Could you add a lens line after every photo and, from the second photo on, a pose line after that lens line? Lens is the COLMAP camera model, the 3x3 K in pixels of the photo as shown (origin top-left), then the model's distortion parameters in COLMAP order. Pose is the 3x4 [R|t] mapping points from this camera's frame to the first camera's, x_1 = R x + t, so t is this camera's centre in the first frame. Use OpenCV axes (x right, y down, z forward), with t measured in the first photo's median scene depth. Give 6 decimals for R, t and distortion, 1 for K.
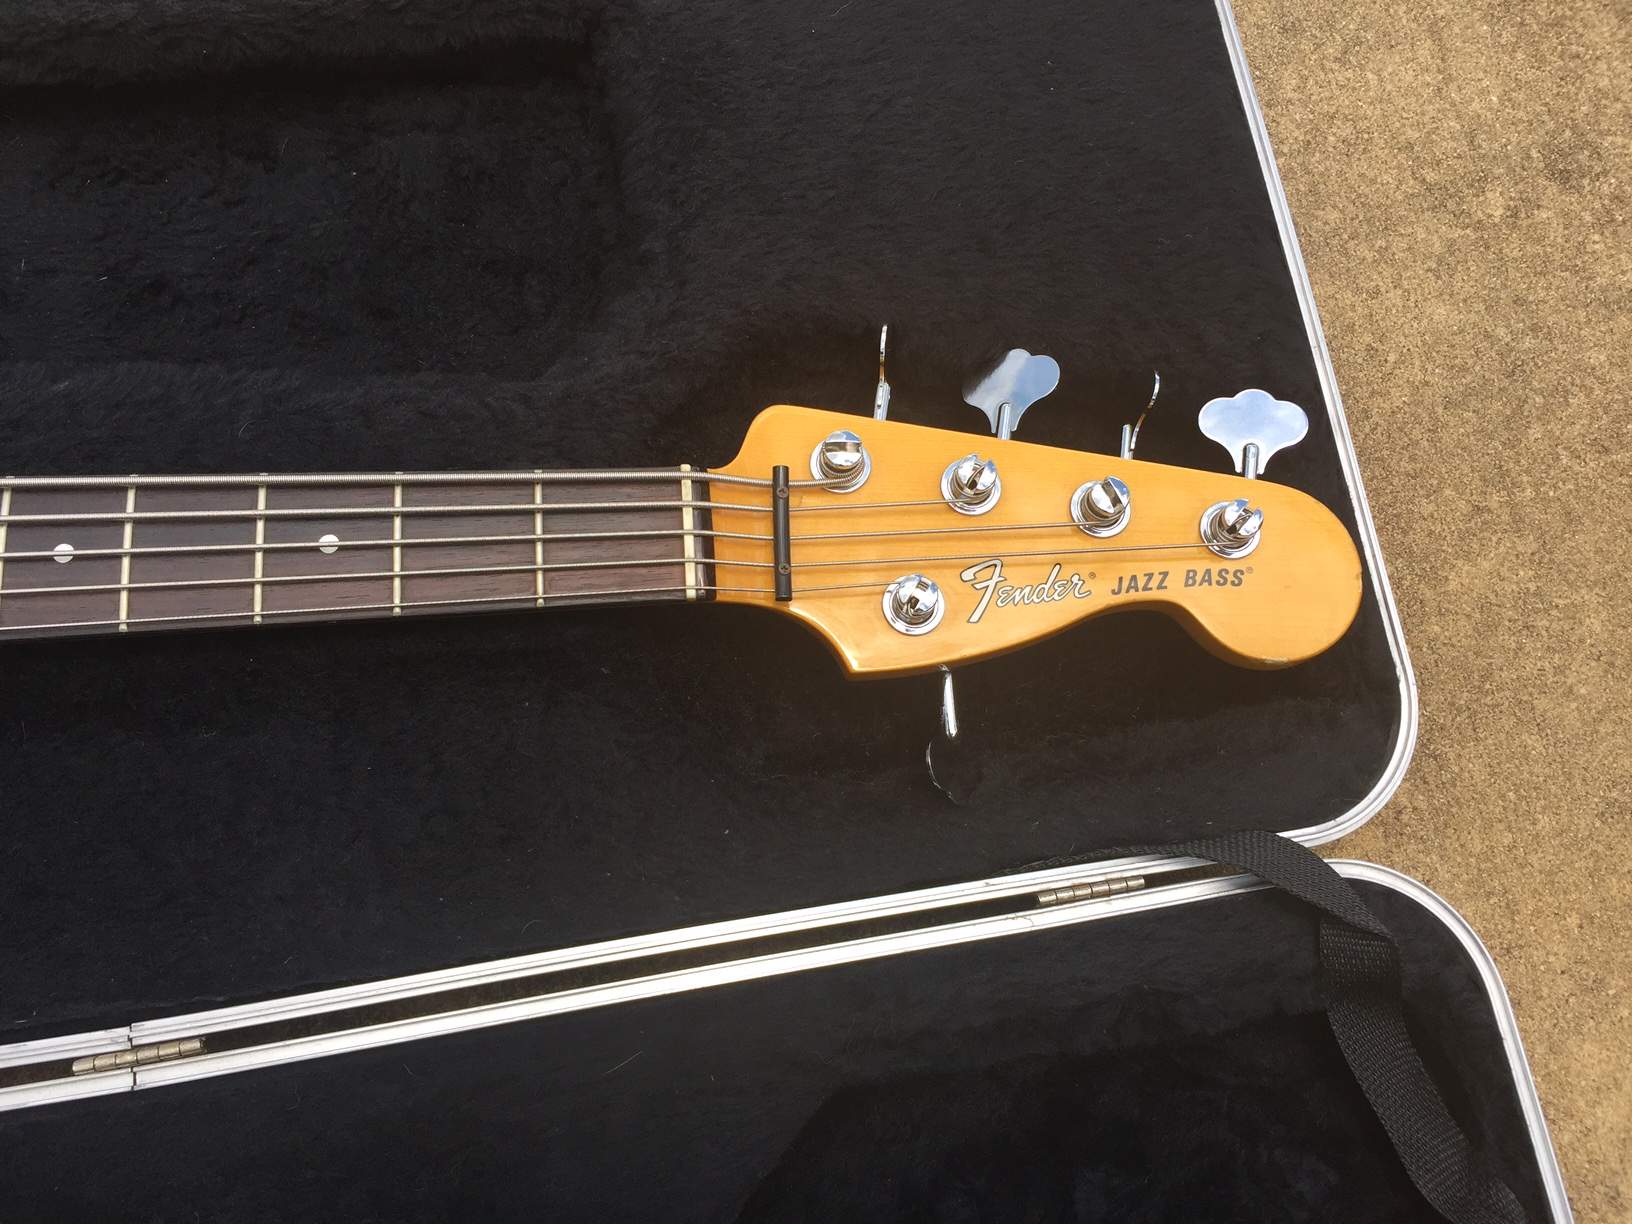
lens RADIAL K [[1379.0, 0, 813.1], [0, 1379.0, 567.6], [0, 0, 1]] dist [0.067998, -0.112907]
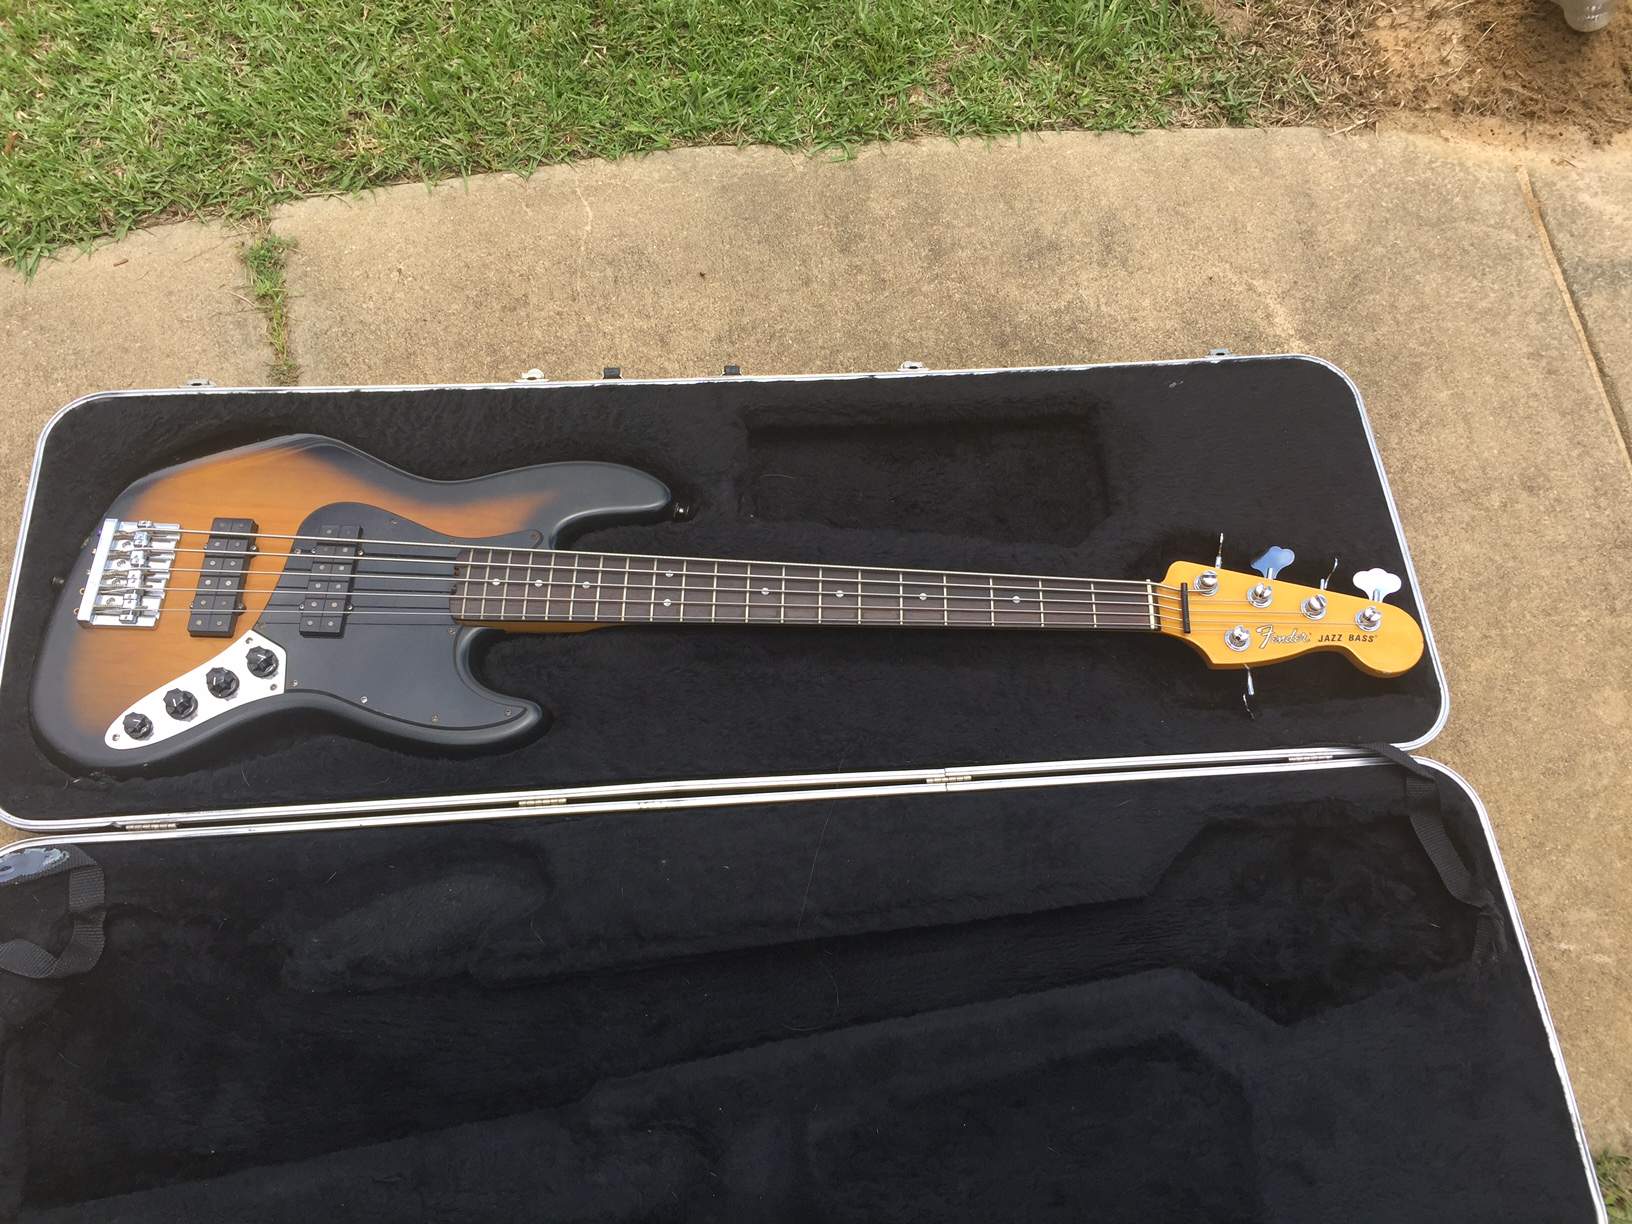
lens RADIAL K [[1379.0, 0, 813.1], [0, 1379.0, 567.6], [0, 0, 1]] dist [0.067998, -0.112907]
pose [[0.994492, 0.053145, -0.090337, -0.417402], [-0.069405, 0.979778, -0.187666, 0.373701], [0.078537, 0.192902, 0.978070, -1.370306]]
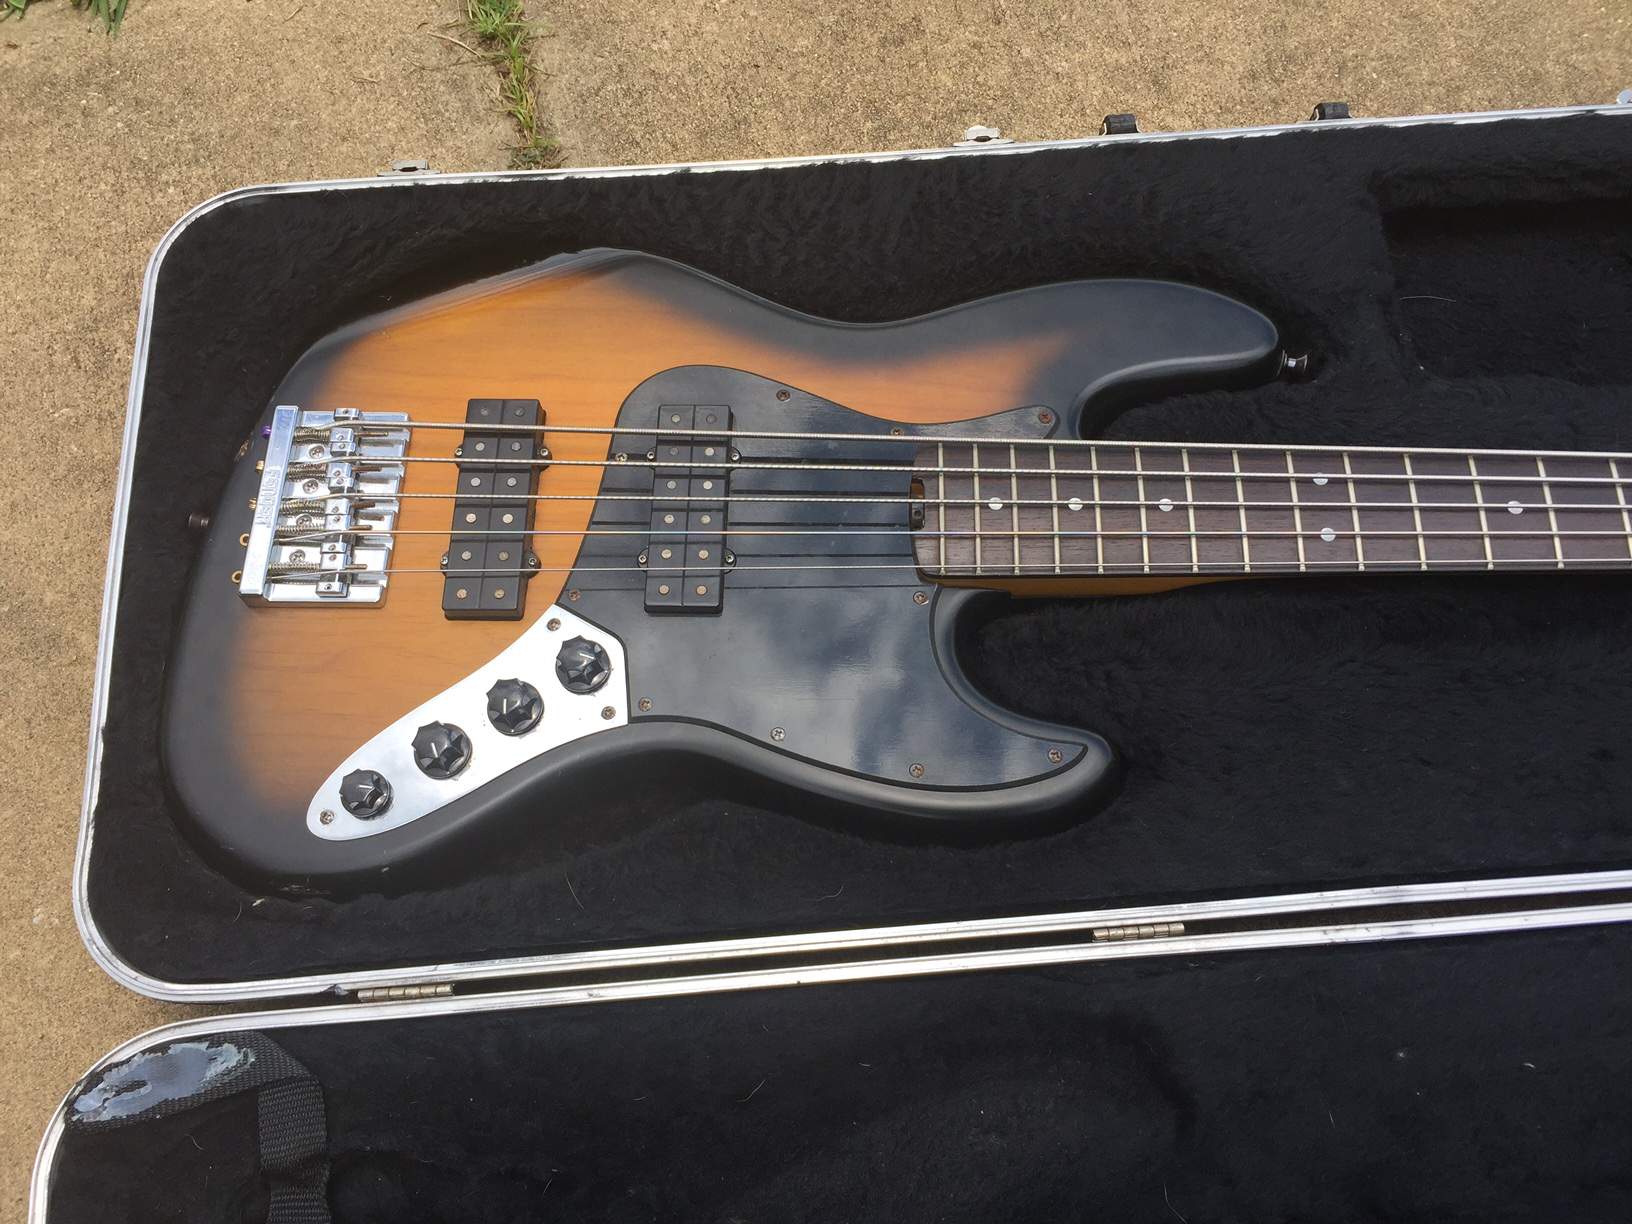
lens RADIAL K [[1337.0, 0, 816.0], [0, 1337.0, 612.0], [0, 0, 1]] dist [0.067184, -0.101054]
pose [[0.987907, 0.039114, -0.150030, -1.079018], [-0.055520, 0.992732, -0.106777, 0.240322], [0.144763, 0.113815, 0.982899, -0.393455]]
